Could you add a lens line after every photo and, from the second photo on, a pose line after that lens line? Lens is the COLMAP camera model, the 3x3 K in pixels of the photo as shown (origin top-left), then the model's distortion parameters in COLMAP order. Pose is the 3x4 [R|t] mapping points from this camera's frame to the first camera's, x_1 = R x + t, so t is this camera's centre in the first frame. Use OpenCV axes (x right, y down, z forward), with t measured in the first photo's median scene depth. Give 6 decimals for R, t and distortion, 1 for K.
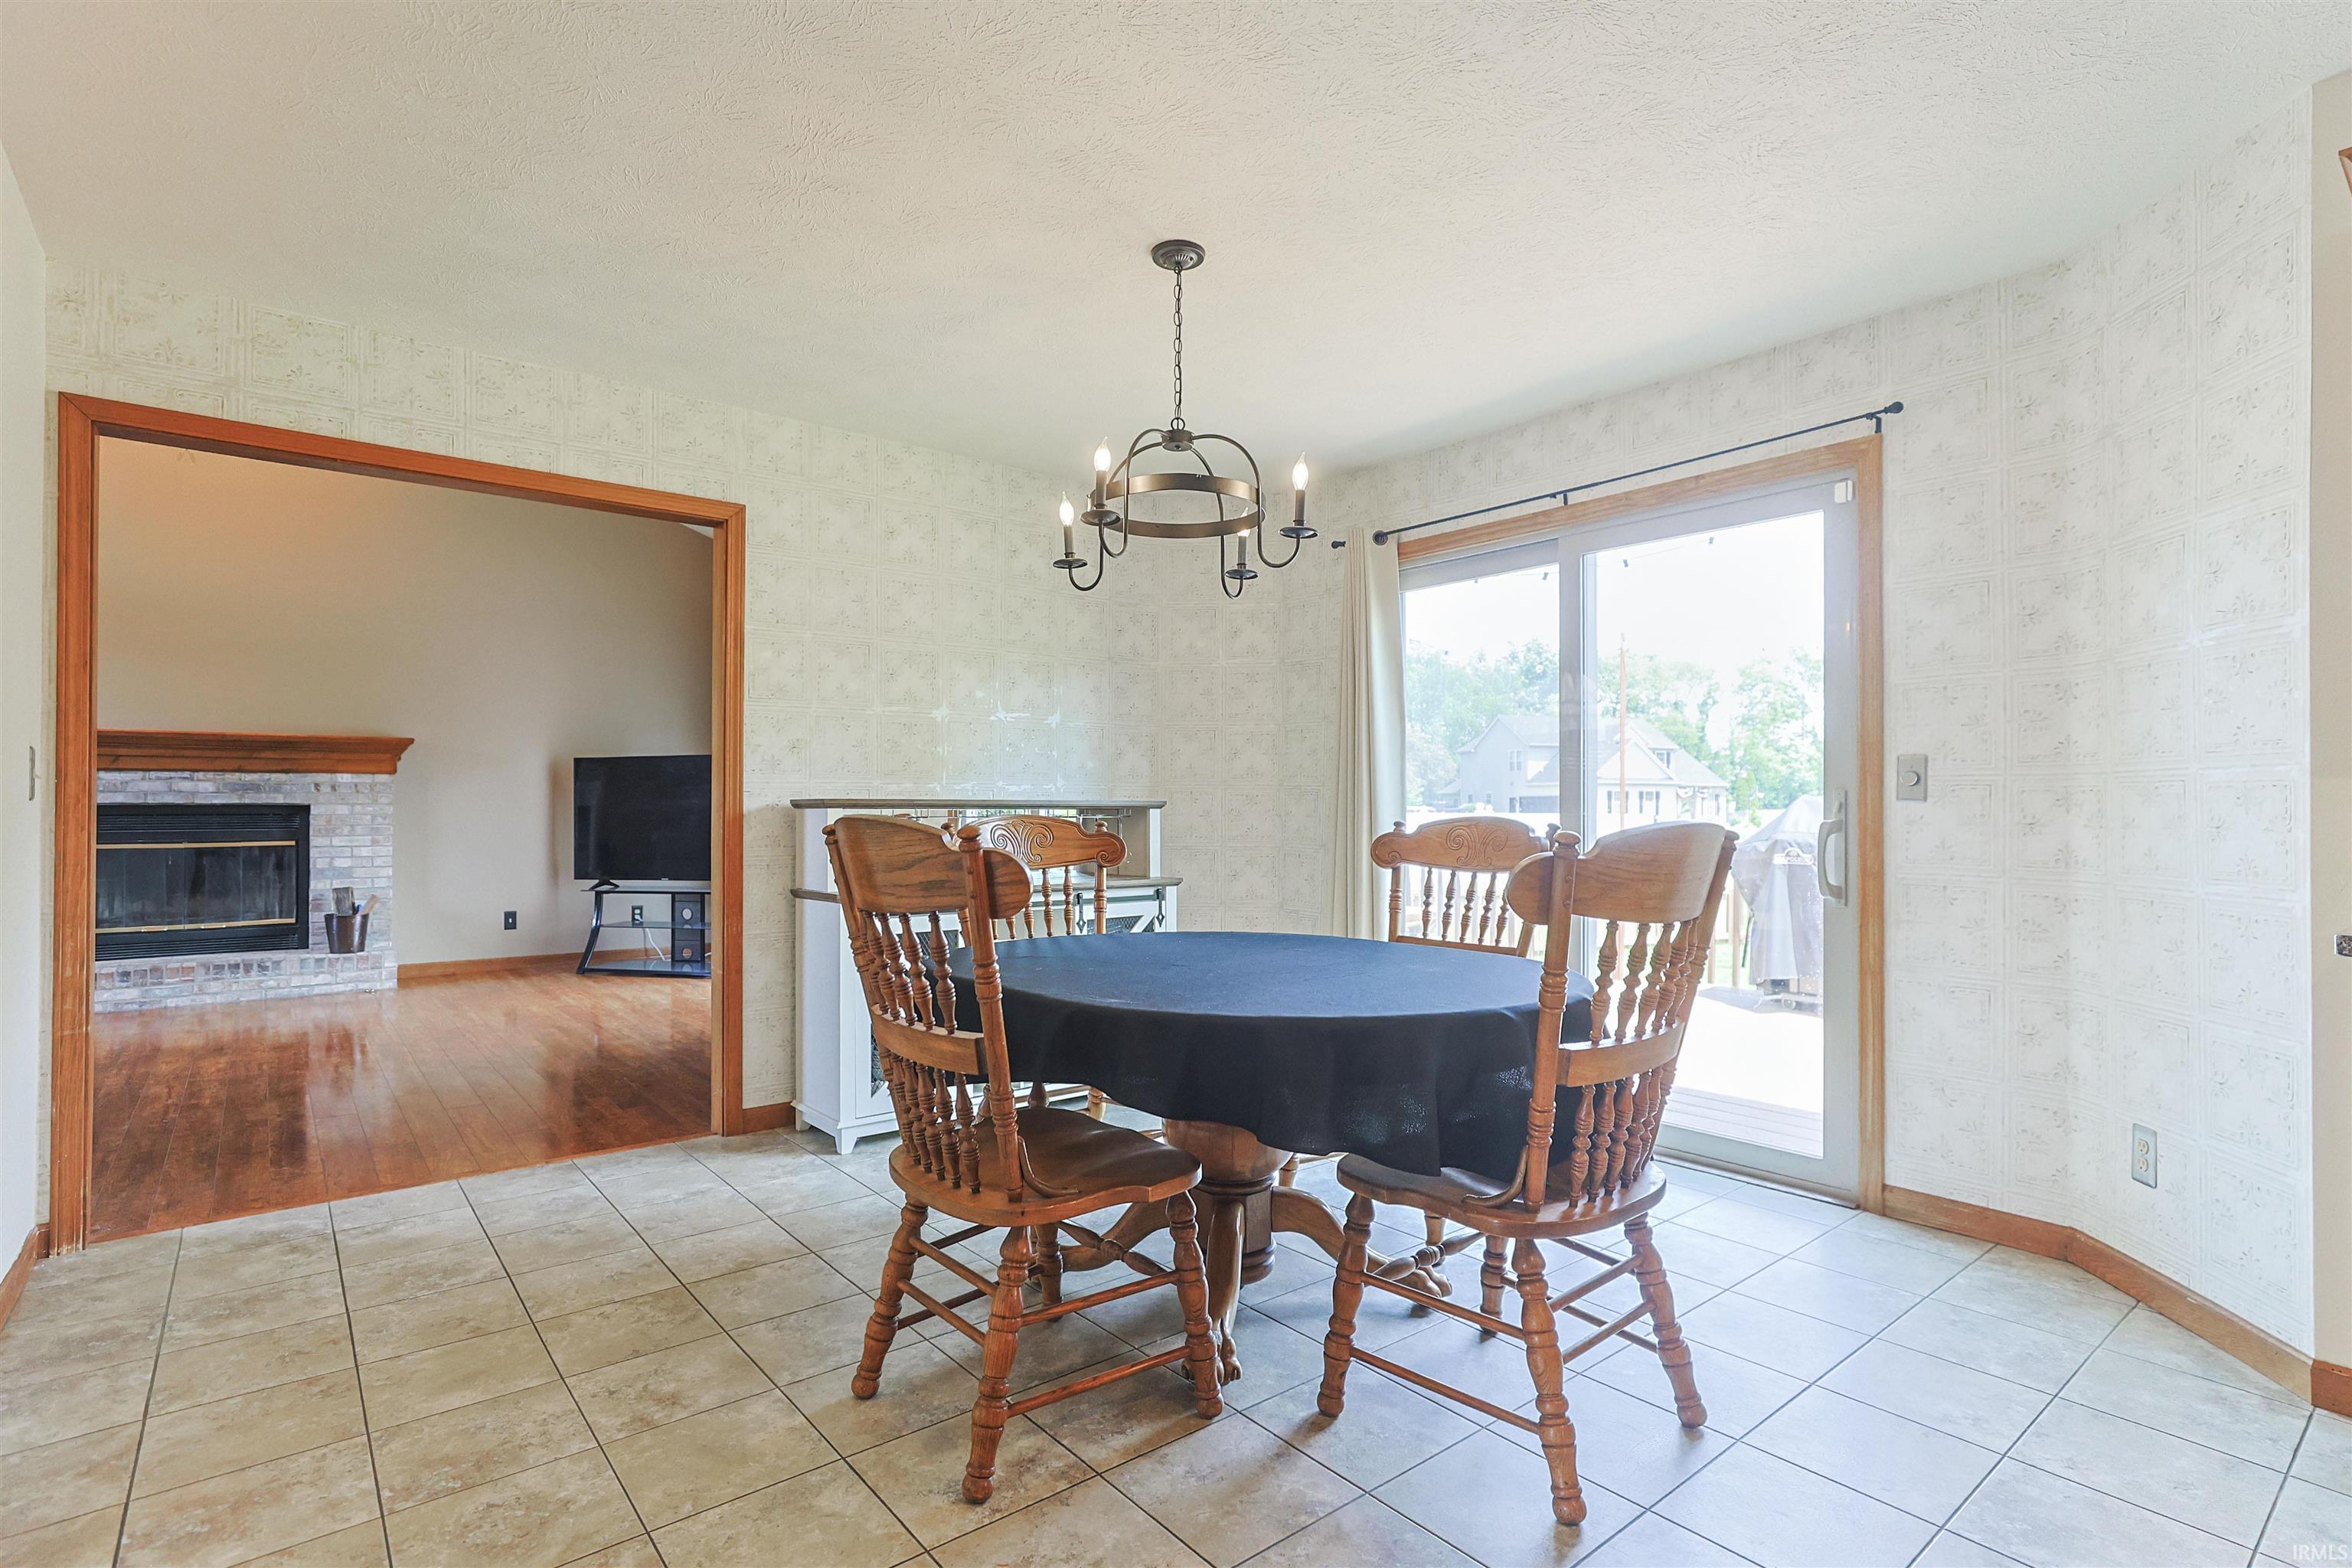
lens RADIAL K [[1150.4, 0, 1166.0], [0, 1150.4, 800.5], [0, 0, 1]] dist [0.001497, 0.000697]
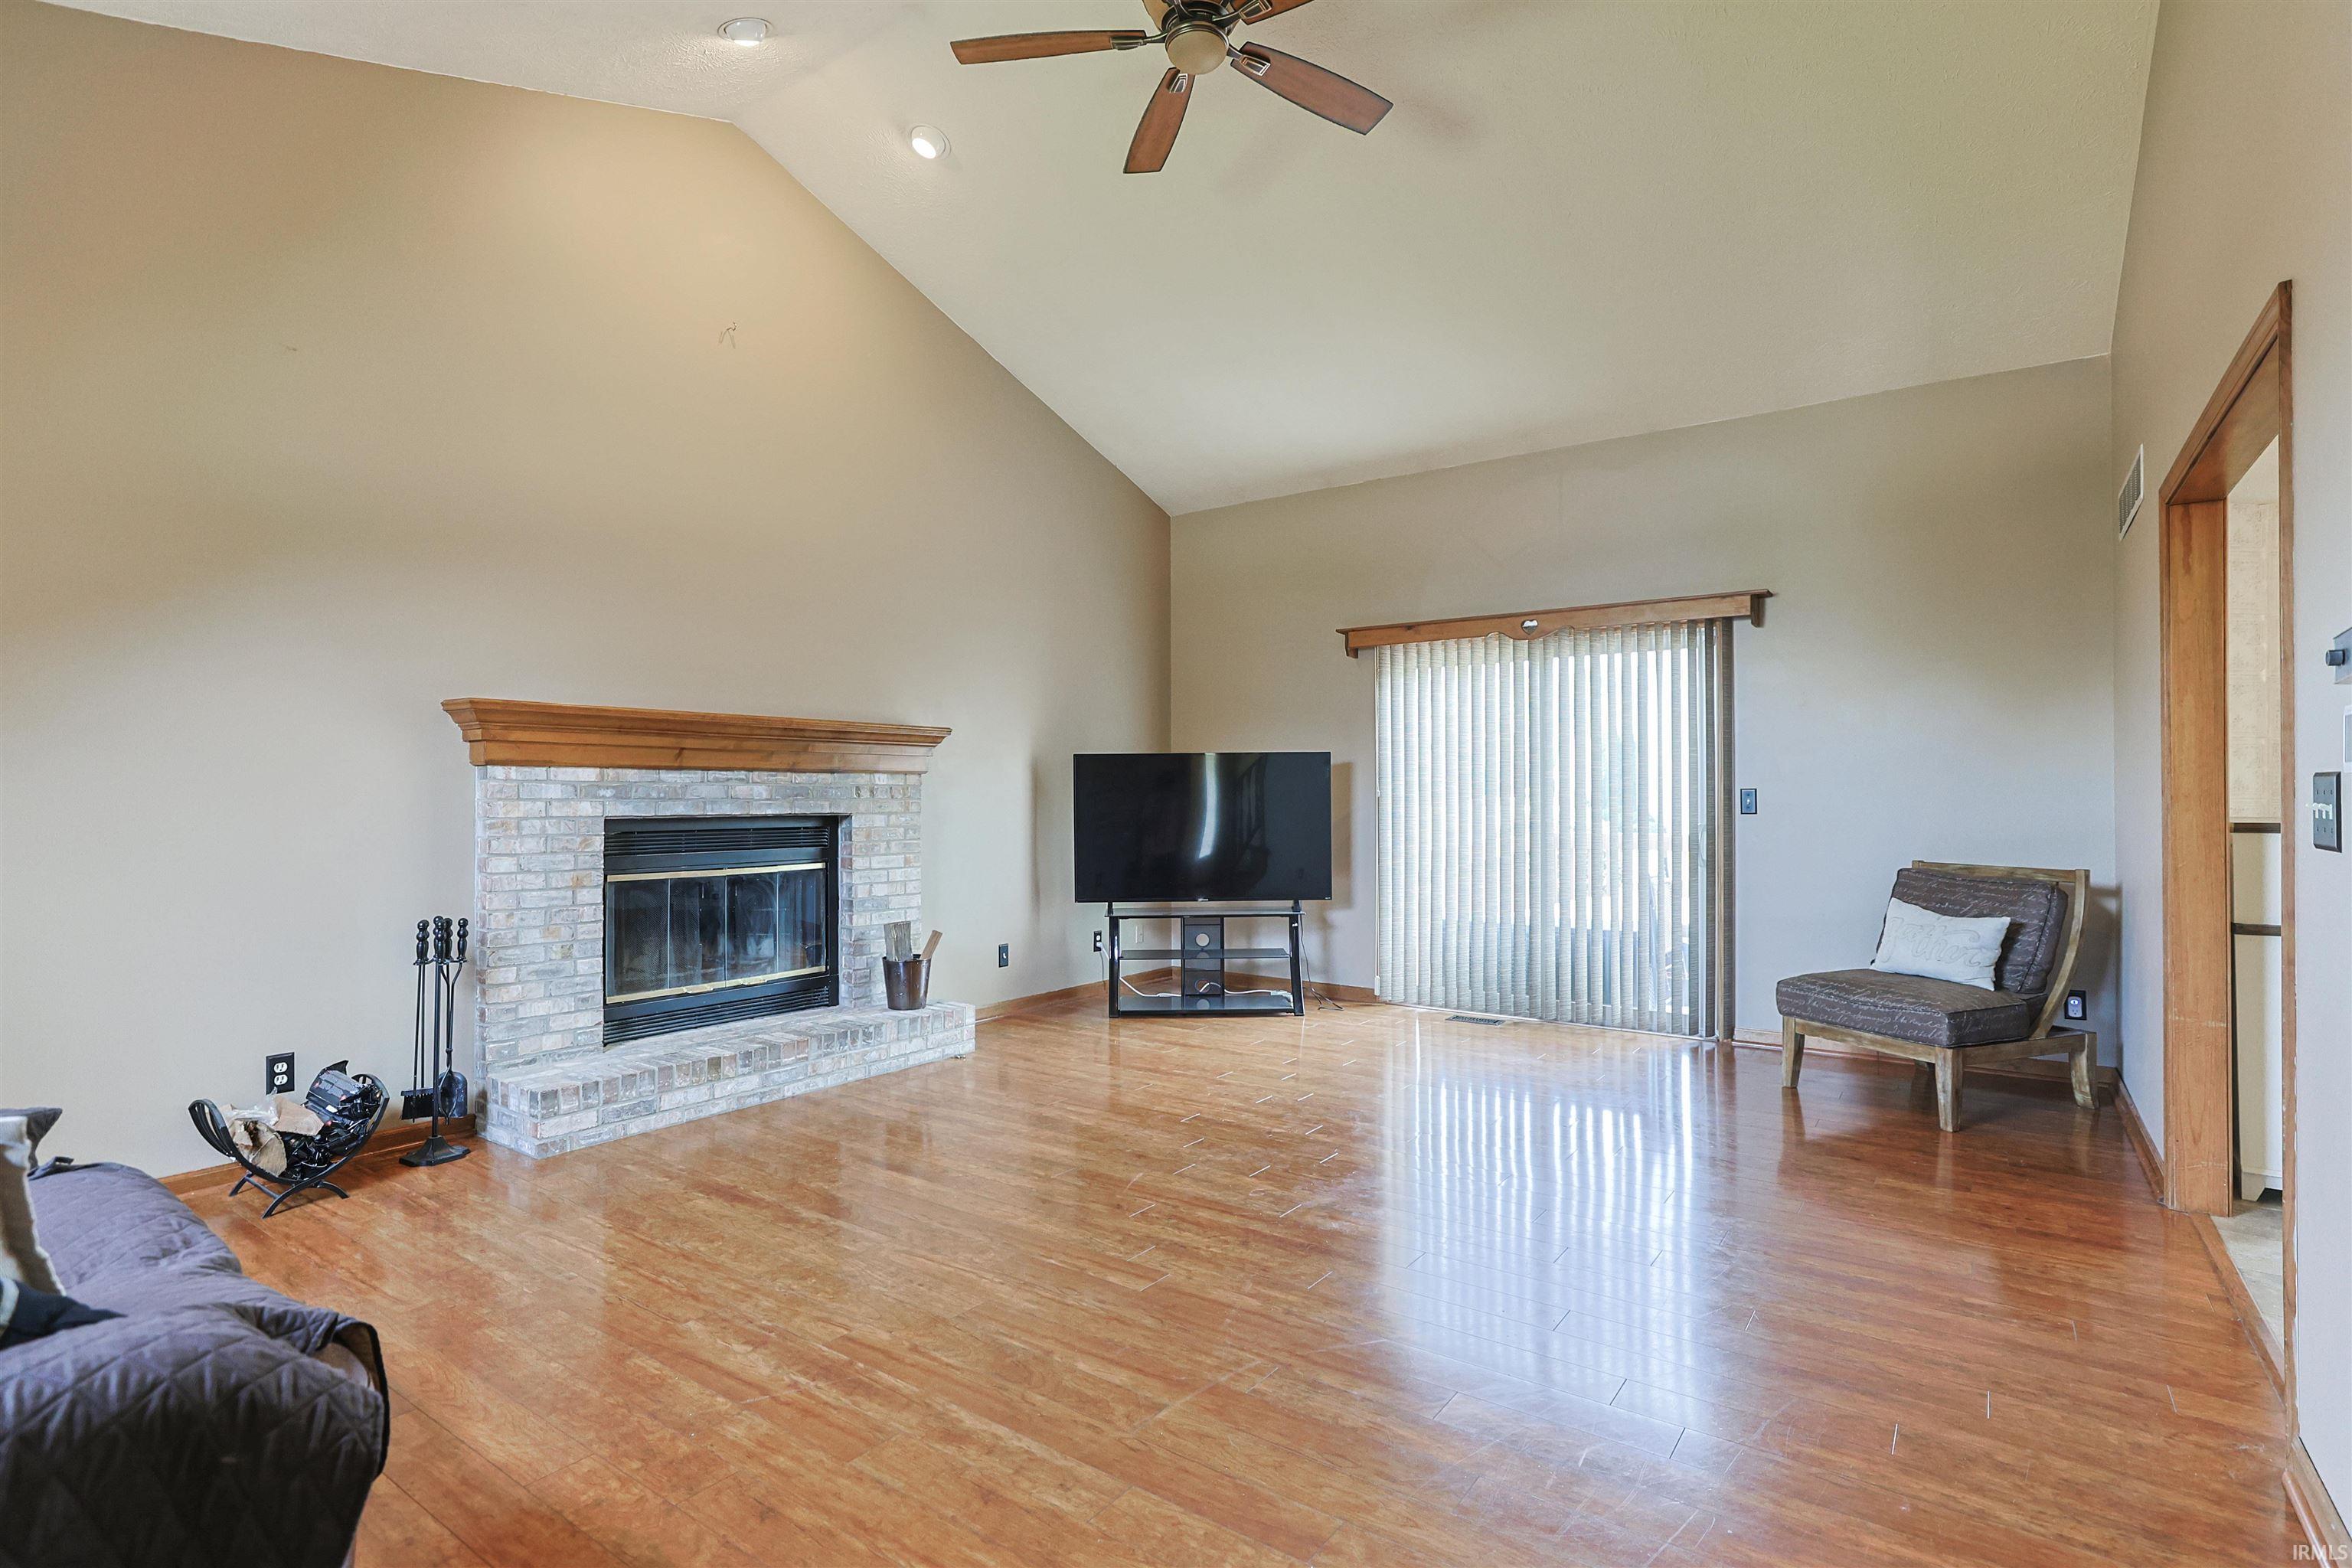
lens RADIAL K [[1150.4, 0, 1166.0], [0, 1150.4, 800.5], [0, 0, 1]] dist [0.001497, 0.000697]
pose [[0.965059, -0.002768, 0.262017, -0.764576], [0.001318, 0.999983, 0.005712, -0.009971], [-0.262029, -0.005167, 0.965046, 0.224134]]
